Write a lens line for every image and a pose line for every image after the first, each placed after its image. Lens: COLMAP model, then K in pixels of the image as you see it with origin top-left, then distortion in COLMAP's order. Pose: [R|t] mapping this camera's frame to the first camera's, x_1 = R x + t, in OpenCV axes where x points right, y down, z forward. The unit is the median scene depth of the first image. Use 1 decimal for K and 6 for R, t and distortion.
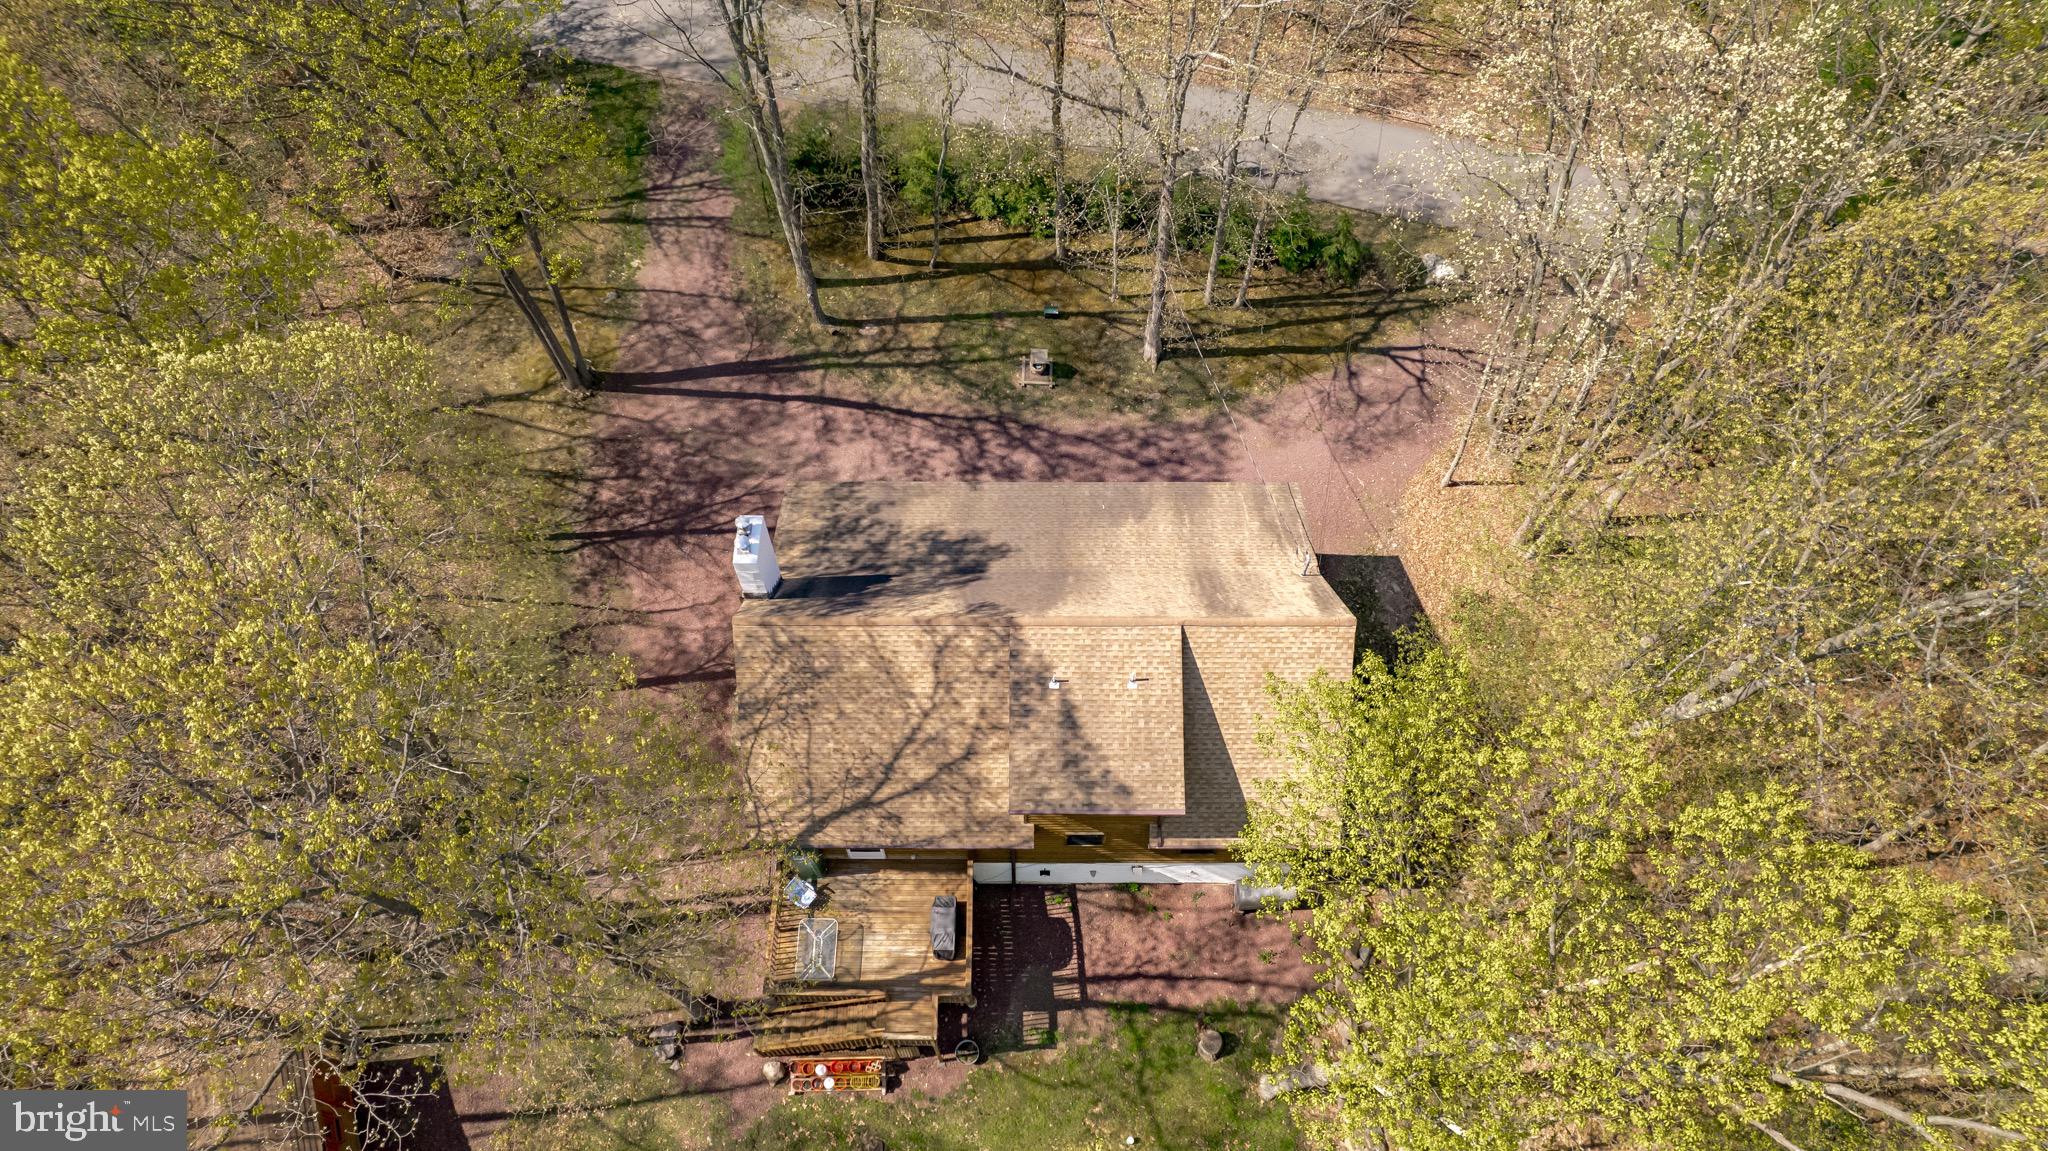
lens RADIAL K [[1335.6, 0, 1035.4], [0, 1335.6, 563.7], [0, 0, 1]] dist [-0.035201, 0.036083]
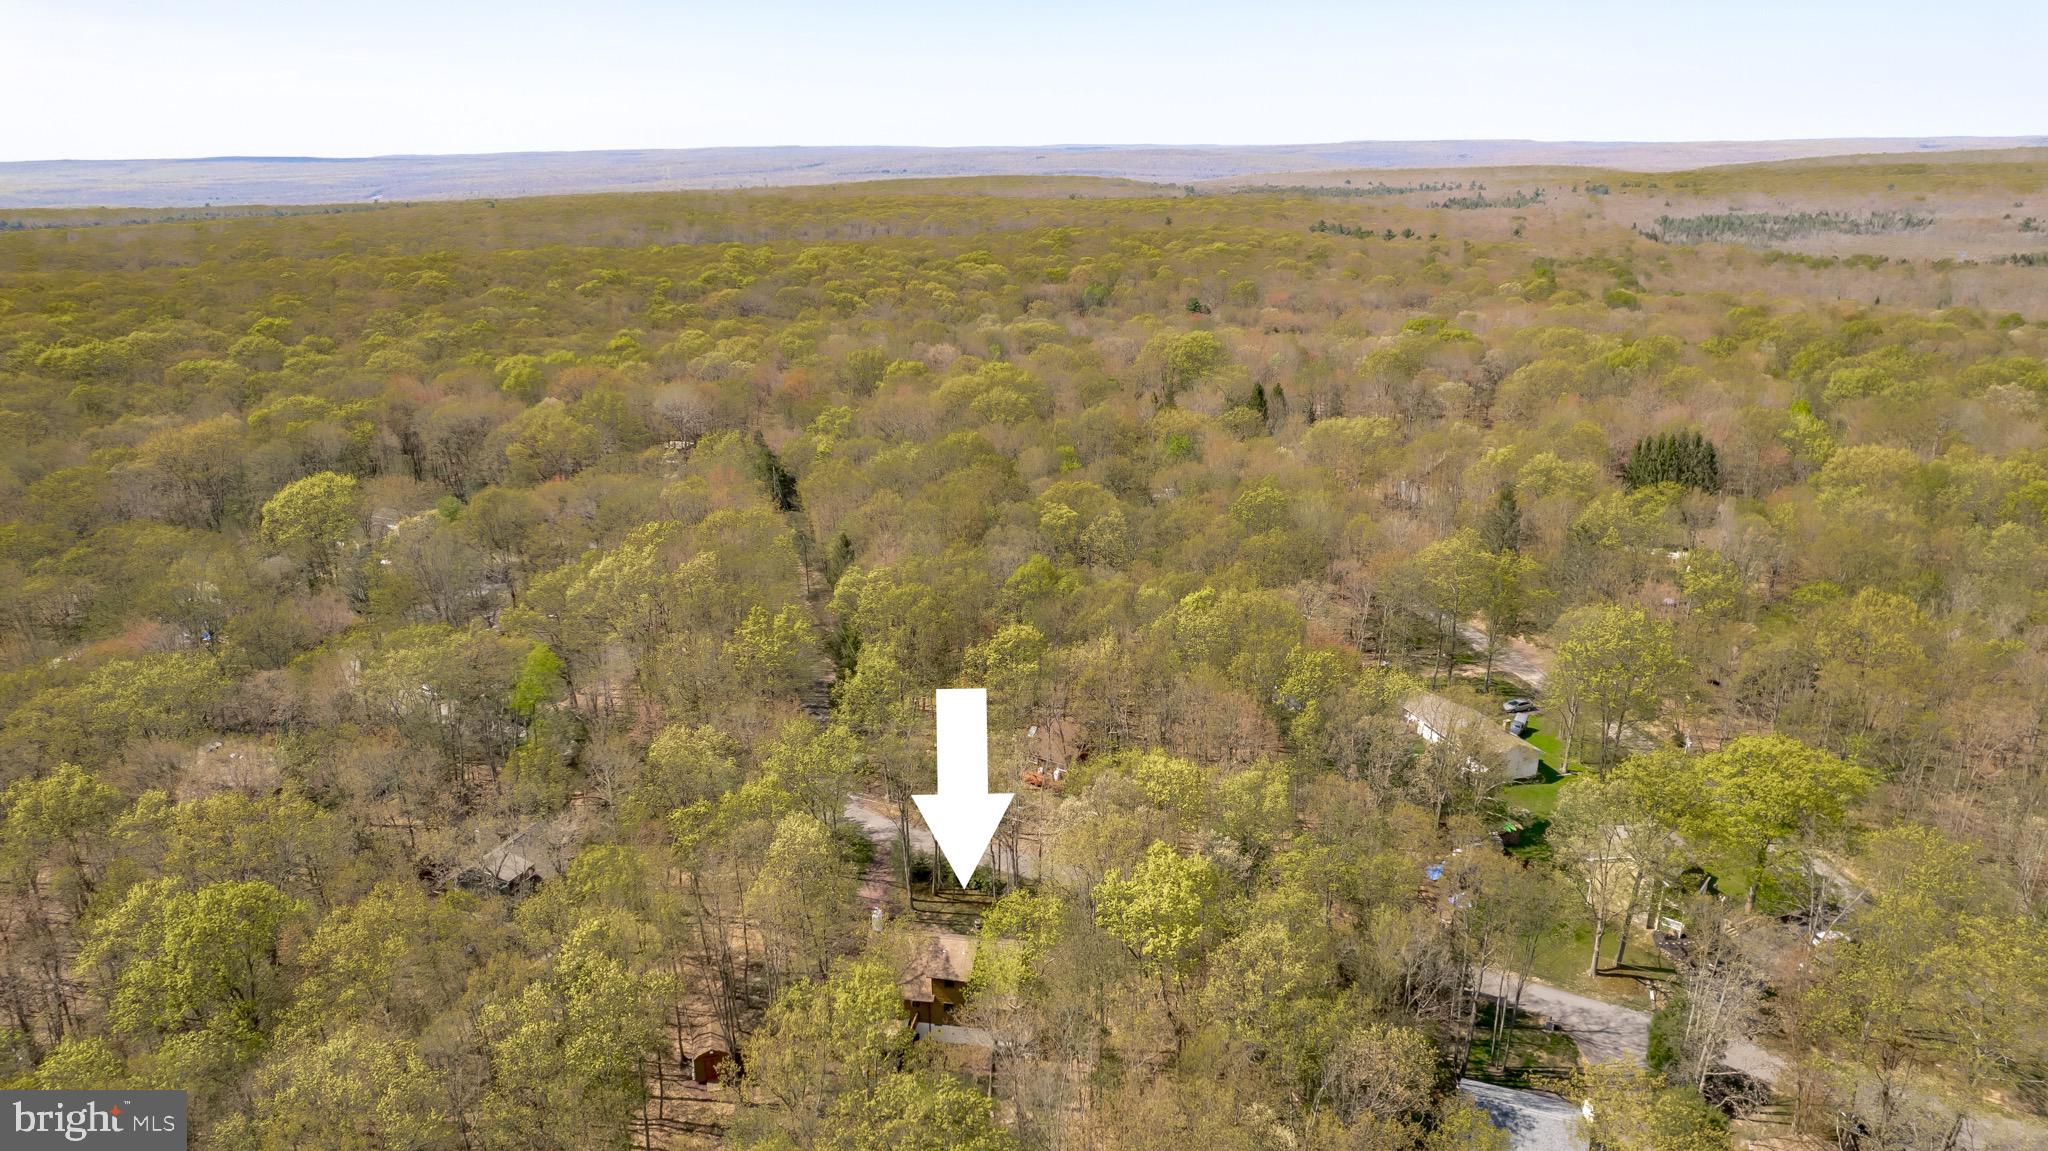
lens RADIAL K [[1335.6, 0, 1012.9], [0, 1335.6, 578.4], [0, 0, 1]] dist [-0.035201, 0.036083]
pose [[0.981855, 0.049082, -0.183171, 0.620095], [-0.157592, 0.748461, -0.644182, 1.254279], [0.105479, 0.661360, 0.742615, -1.847807]]
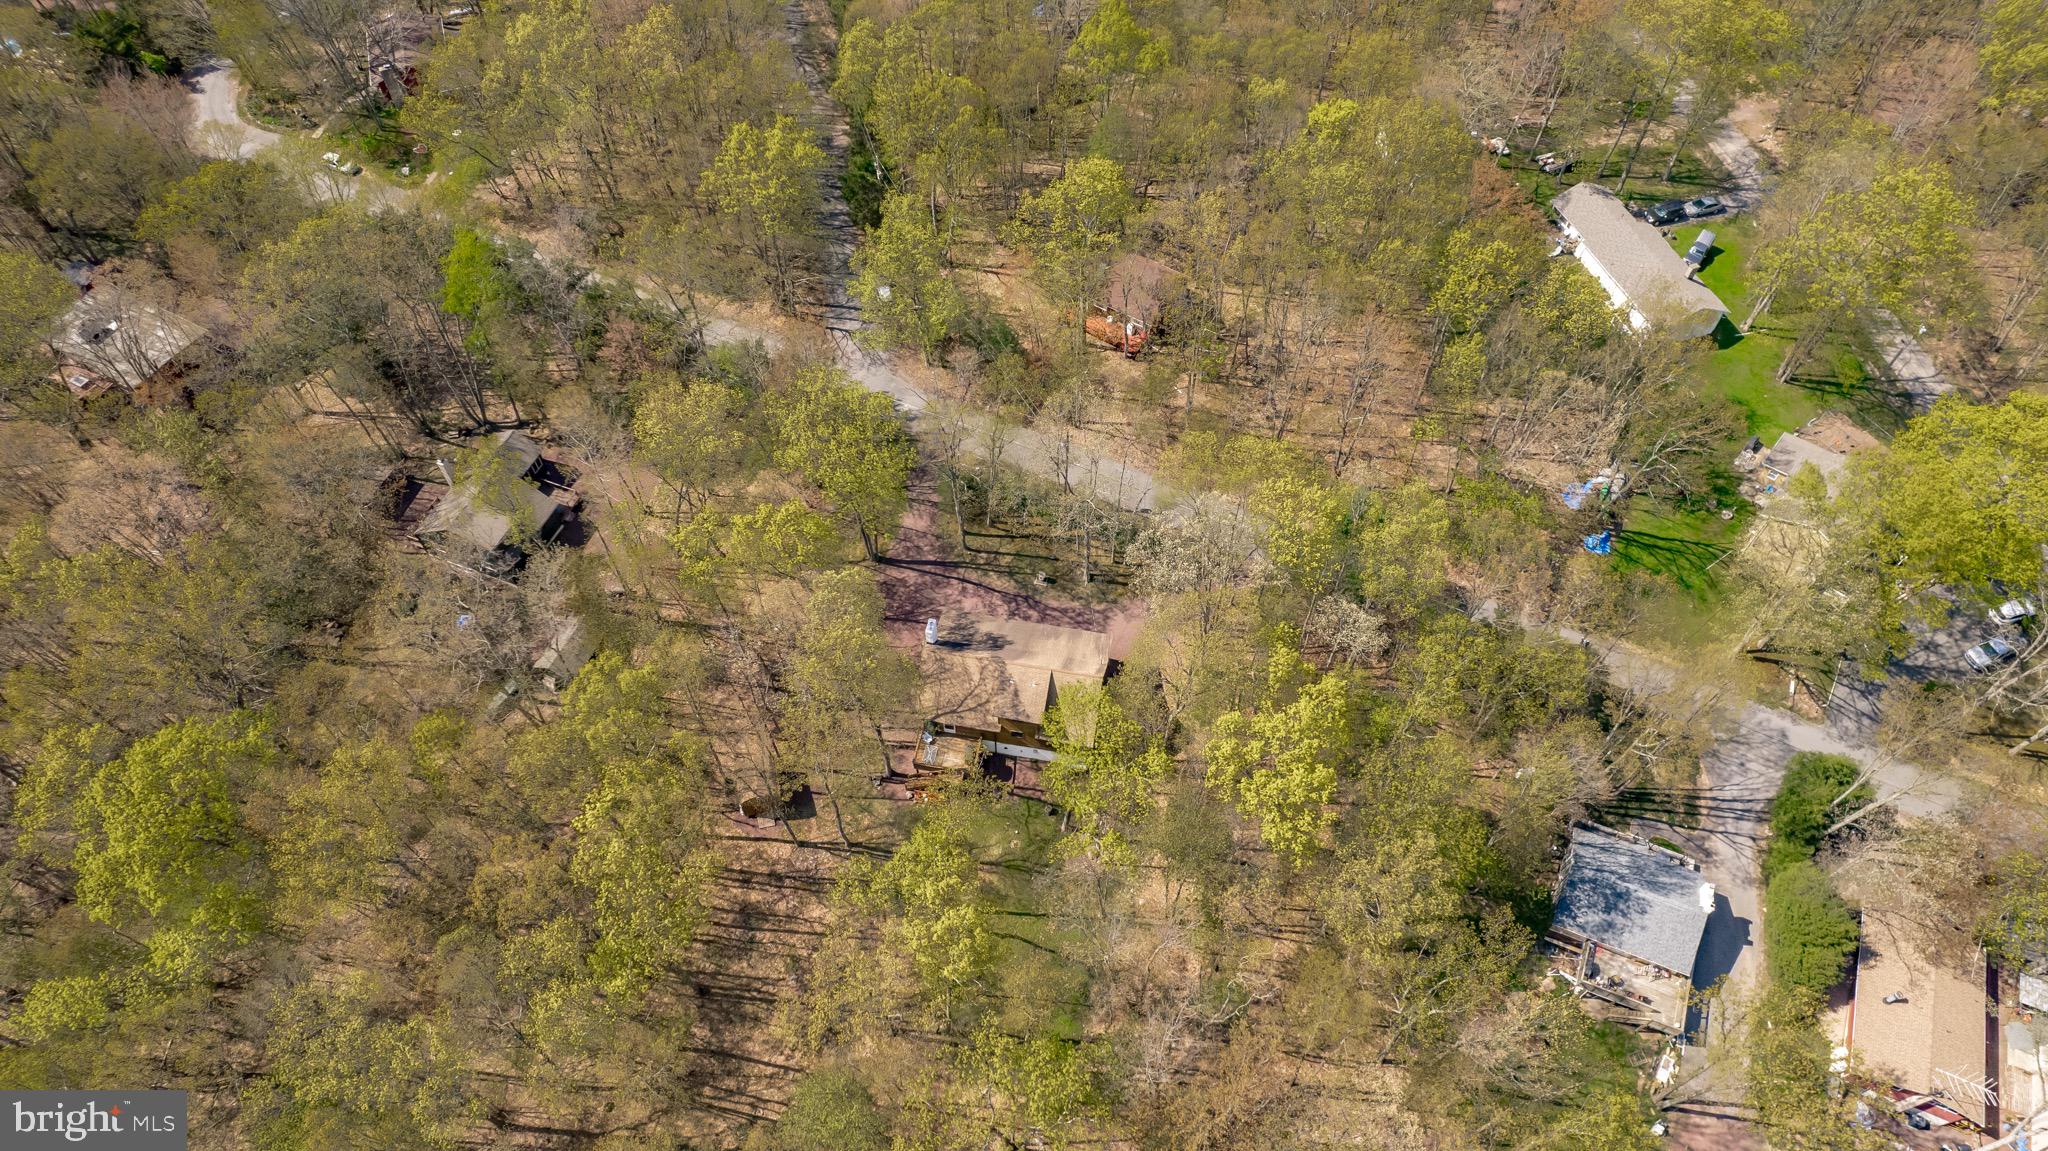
lens RADIAL K [[1335.6, 0, 1031.6], [0, 1335.6, 575.4], [0, 0, 1]] dist [-0.035201, 0.036083]
pose [[0.982038, 0.151885, -0.111945, 0.284525], [-0.161038, 0.983877, -0.077805, 0.056720], [0.098323, 0.094435, 0.990664, -1.701002]]
